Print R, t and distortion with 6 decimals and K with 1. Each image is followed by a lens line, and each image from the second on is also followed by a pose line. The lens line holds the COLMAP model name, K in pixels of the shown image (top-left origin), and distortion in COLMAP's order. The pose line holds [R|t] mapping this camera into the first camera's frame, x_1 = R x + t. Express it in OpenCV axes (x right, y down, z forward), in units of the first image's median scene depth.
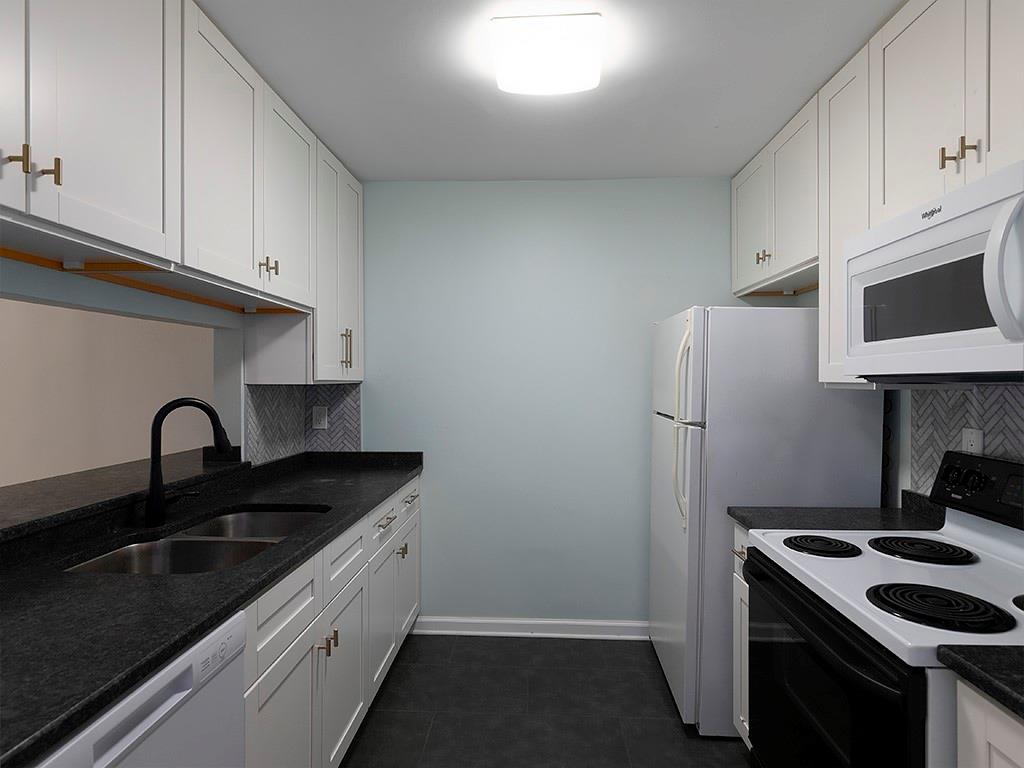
lens RADIAL K [[569.3, 0, 512.0], [0, 569.3, 384.0], [0, 0, 1]] dist [-0.003491, -0.001204]
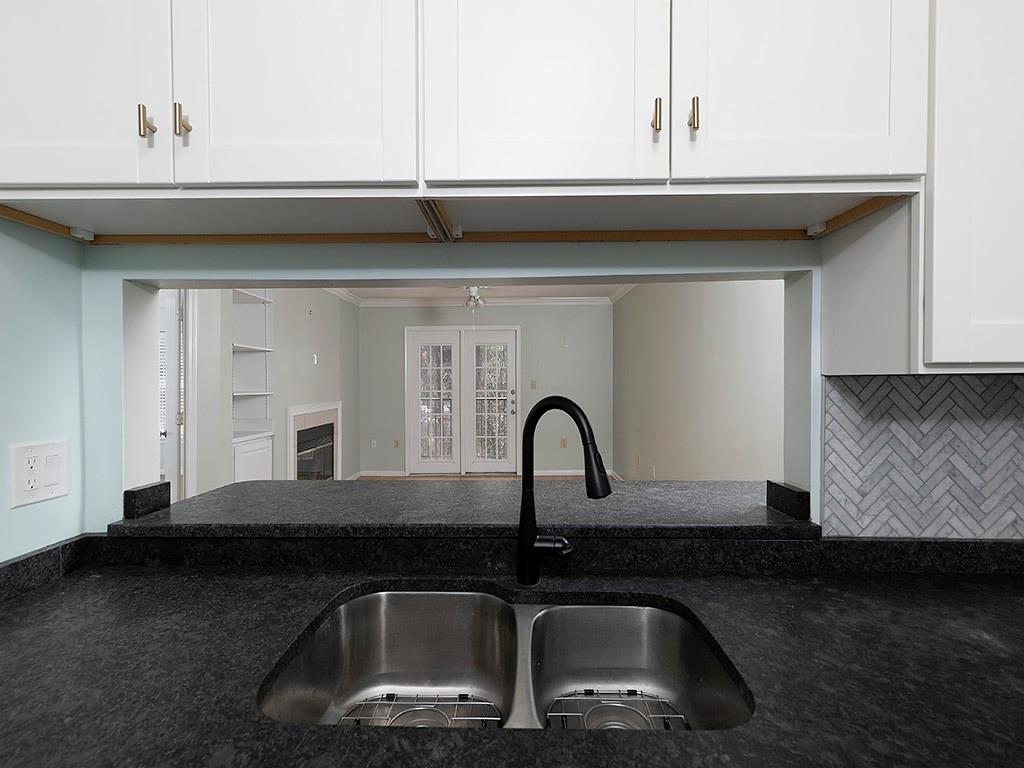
lens RADIAL K [[520.9, 0, 504.5], [0, 520.9, 387.6], [0, 0, 1]] dist [0.005238, 0.000373]
pose [[0.047916, 0.013294, -0.998763, -0.006907], [-0.001471, 0.999911, 0.013239, 0.005637], [0.998850, 0.000835, 0.047931, 0.689338]]
